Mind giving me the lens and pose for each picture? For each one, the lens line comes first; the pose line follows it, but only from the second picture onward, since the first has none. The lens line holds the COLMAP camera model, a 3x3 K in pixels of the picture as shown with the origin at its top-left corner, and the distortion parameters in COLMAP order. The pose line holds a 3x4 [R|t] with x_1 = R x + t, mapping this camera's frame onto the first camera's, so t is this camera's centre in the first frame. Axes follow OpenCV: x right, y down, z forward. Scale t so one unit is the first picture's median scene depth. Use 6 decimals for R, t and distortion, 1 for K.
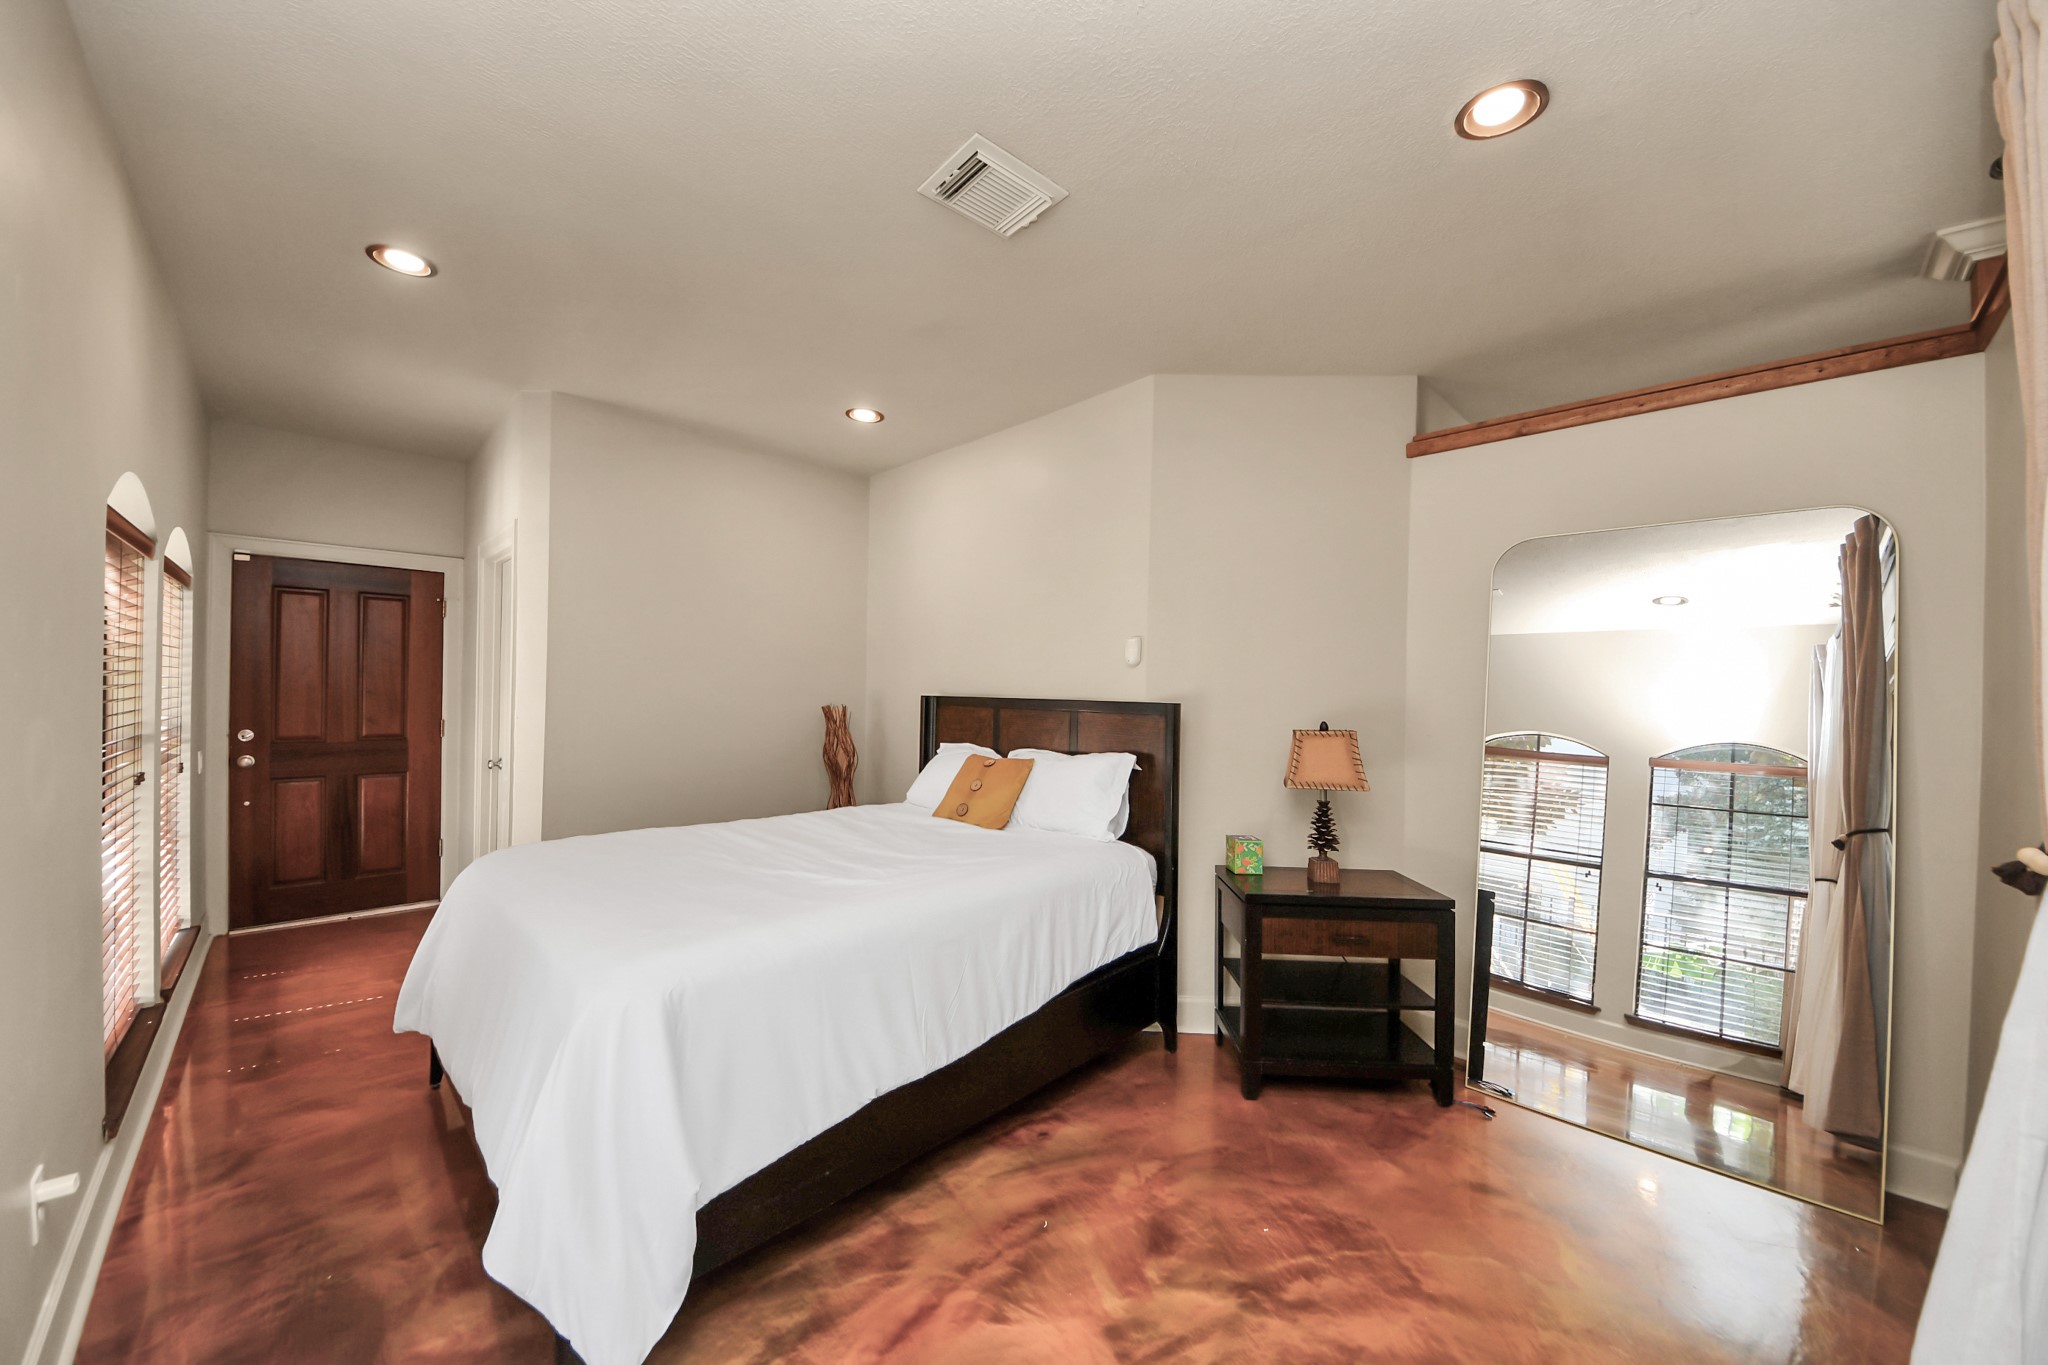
lens RADIAL K [[724.2, 0, 1029.4], [0, 724.2, 684.2], [0, 0, 1]] dist [0.000459, -0.009319]
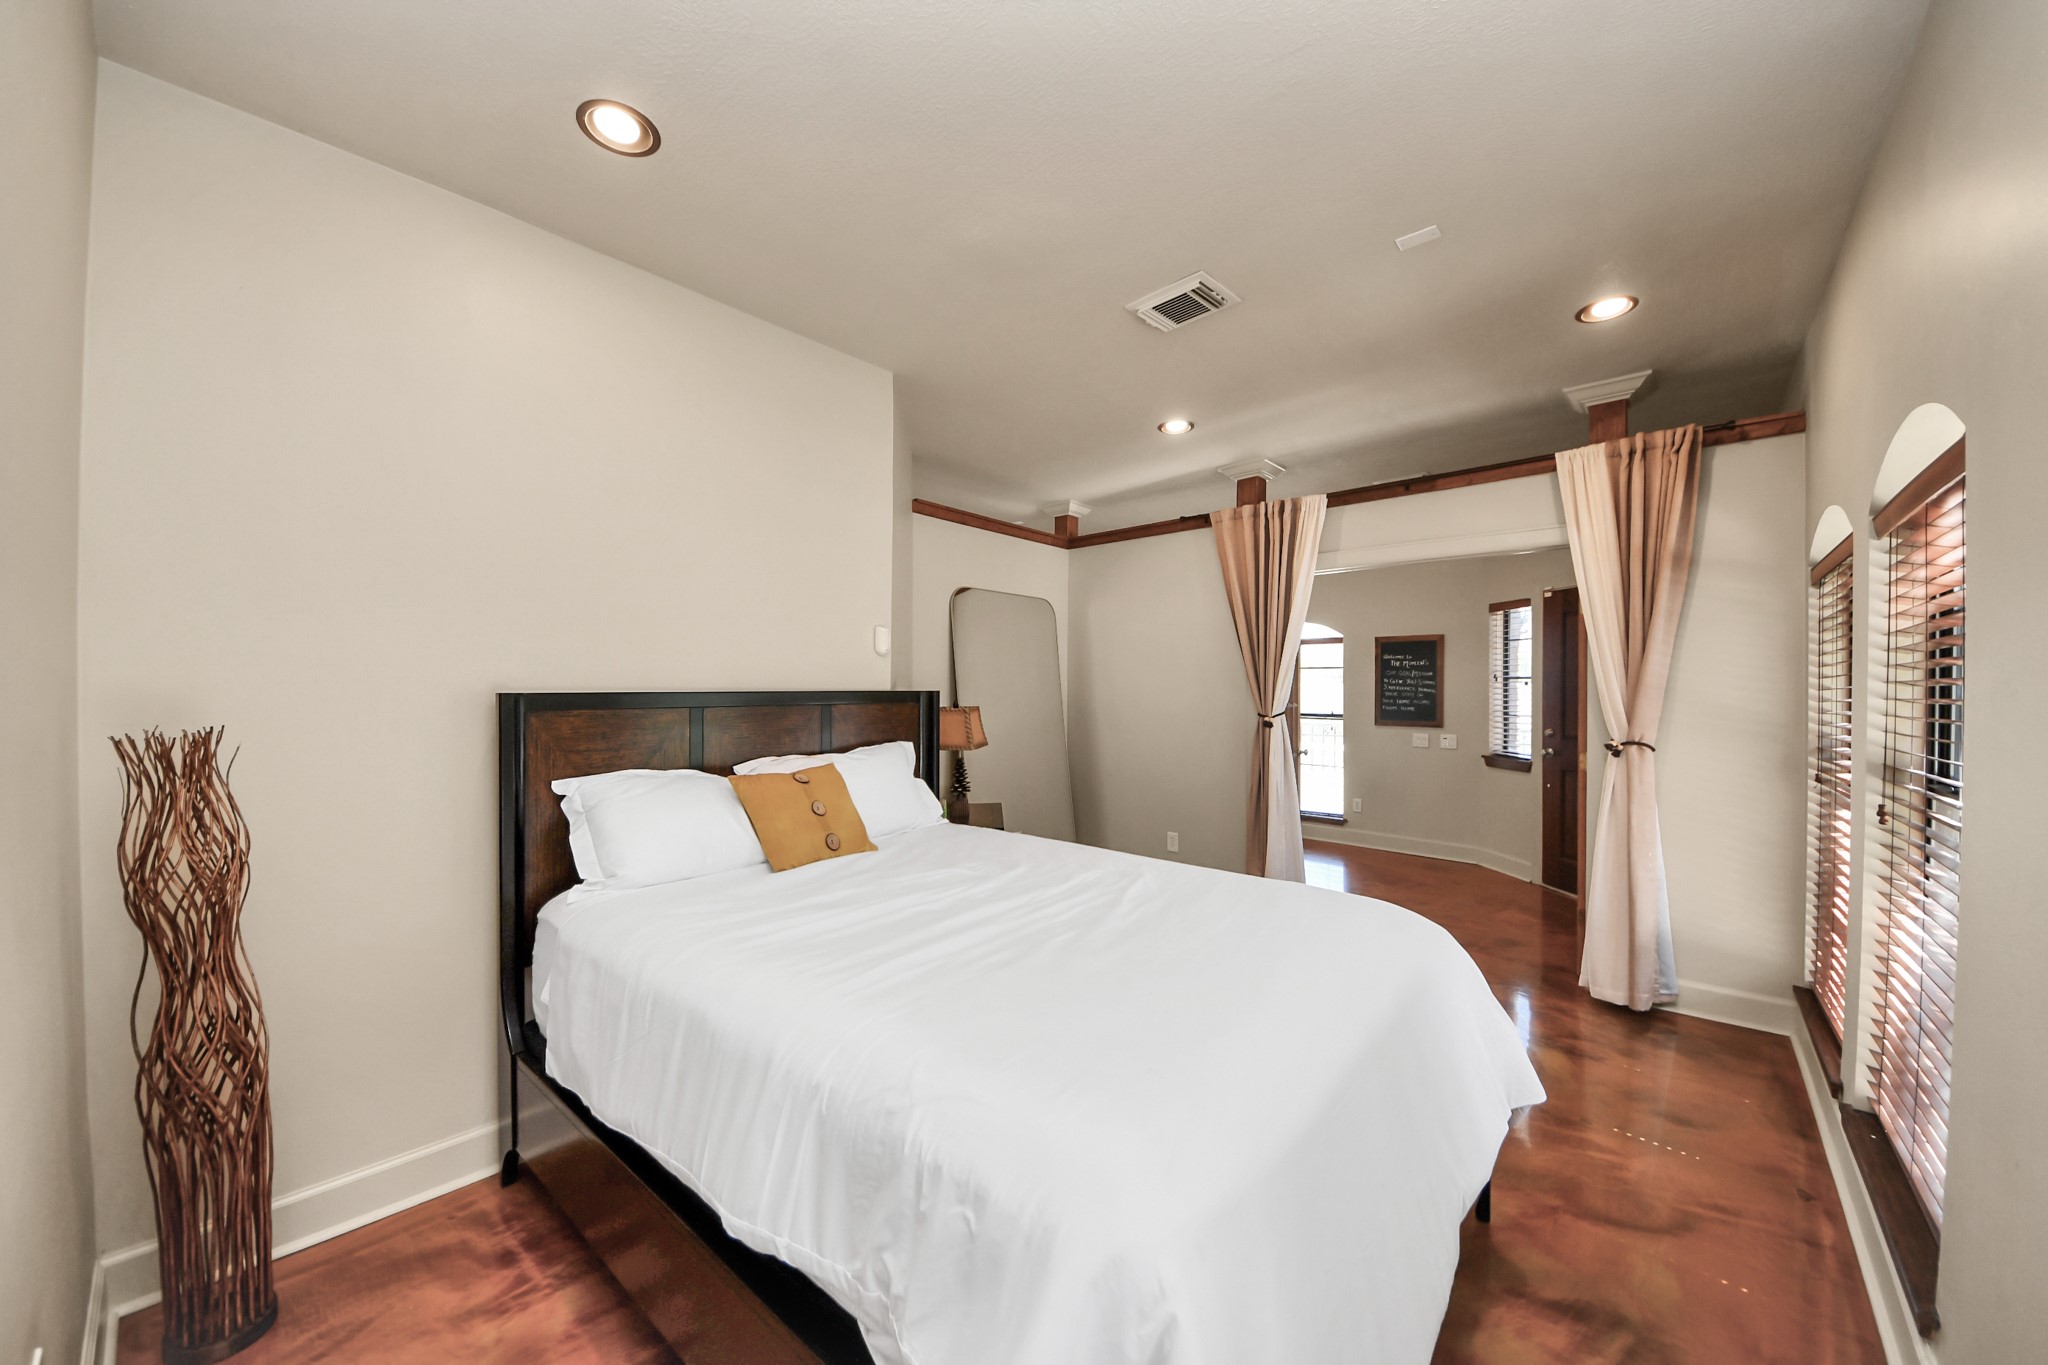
lens RADIAL K [[724.2, 0, 1029.4], [0, 724.2, 684.2], [0, 0, 1]] dist [0.000459, -0.009319]
pose [[-0.088543, -0.009299, 0.996029, -0.797031], [-0.005985, 0.999943, 0.008803, 0.004219], [-0.996054, -0.005182, -0.088593, 0.804782]]
